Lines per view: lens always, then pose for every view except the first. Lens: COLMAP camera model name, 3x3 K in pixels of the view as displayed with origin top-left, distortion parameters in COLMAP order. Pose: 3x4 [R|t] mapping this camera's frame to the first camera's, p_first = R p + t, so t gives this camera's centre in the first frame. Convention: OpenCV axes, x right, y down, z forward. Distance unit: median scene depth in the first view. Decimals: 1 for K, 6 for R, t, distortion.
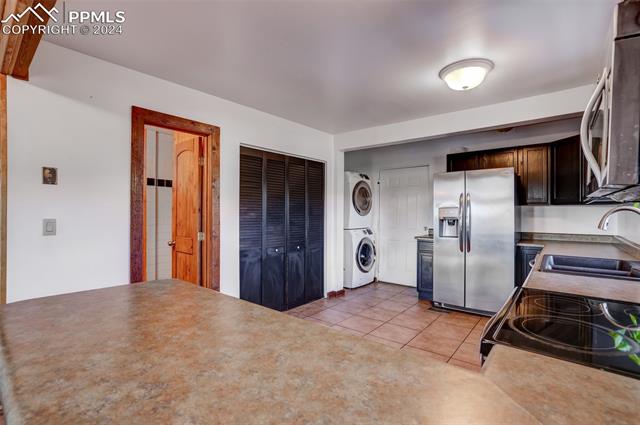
lens RADIAL K [[289.3, 0, 320.0], [0, 289.3, 212.5], [0, 0, 1]] dist [-0.000216, -0.000003]
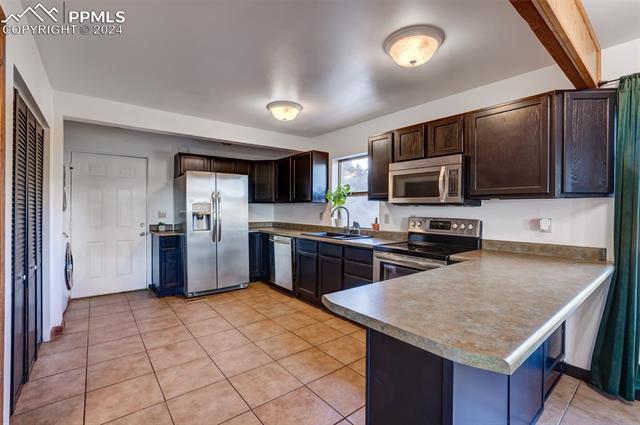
lens RADIAL K [[289.7, 0, 320.0], [0, 289.7, 212.5], [0, 0, 1]] dist [-0.026444, -0.000022]
pose [[0.200020, -0.011854, 0.979720, -0.562227], [-0.004146, 0.999908, 0.012945, 0.001250], [-0.979783, -0.006651, 0.199953, 0.359718]]
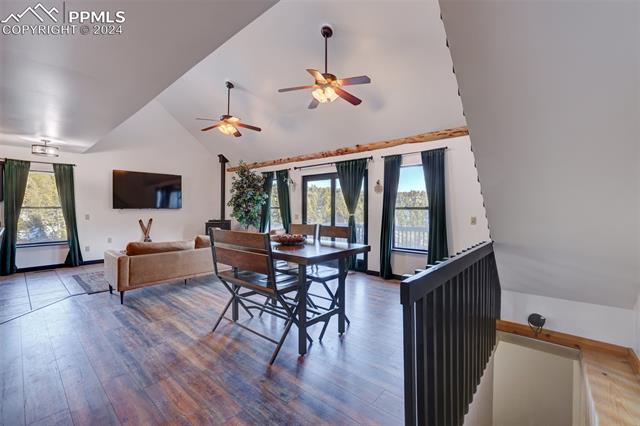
lens RADIAL K [[271.8, 0, 318.8], [0, 271.8, 209.1], [0, 0, 1]] dist [-0.045919, 0.012902]
pose [[-0.999738, -0.001154, 0.022857, -1.580472], [-0.000989, 0.999973, 0.007225, 0.001491], [-0.022865, 0.007201, -0.999713, 1.224836]]
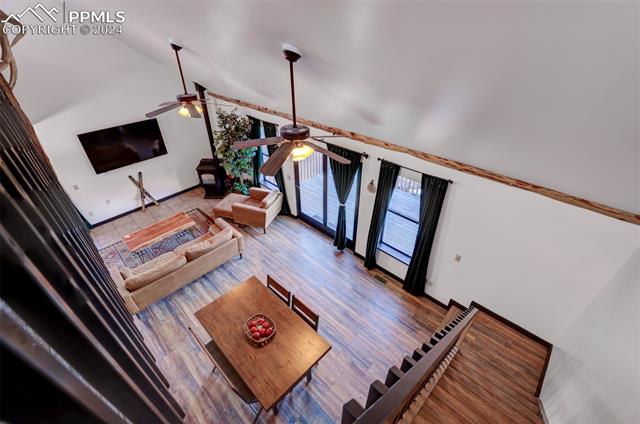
lens RADIAL K [[274.8, 0, 323.8], [0, 274.8, 212.7], [0, 0, 1]] dist [-0.033531, 0.000109]
pose [[-0.997283, -0.041843, 0.060634, -1.716856], [0.000055, 0.822619, 0.568593, -0.719330], [-0.073671, 0.567052, -0.820381, 0.936632]]
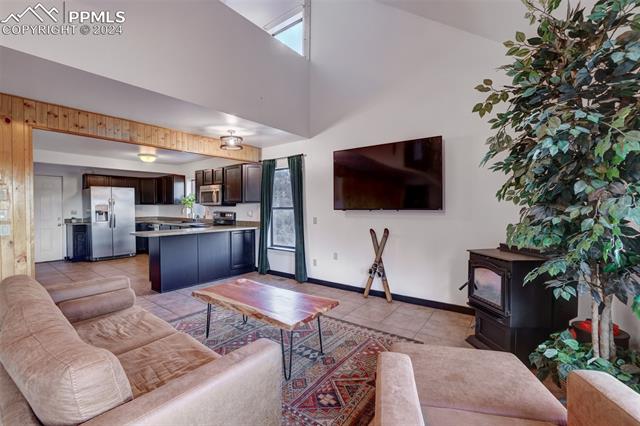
lens RADIAL K [[275.7, 0, 316.5], [0, 275.7, 209.7], [0, 0, 1]] dist [-0.018165, 0.000171]
pose [[-0.039831, -0.011153, 0.999144, -1.400110], [0.005020, 0.999923, 0.011361, -0.001582], [-0.999194, 0.005468, -0.039772, -0.304008]]
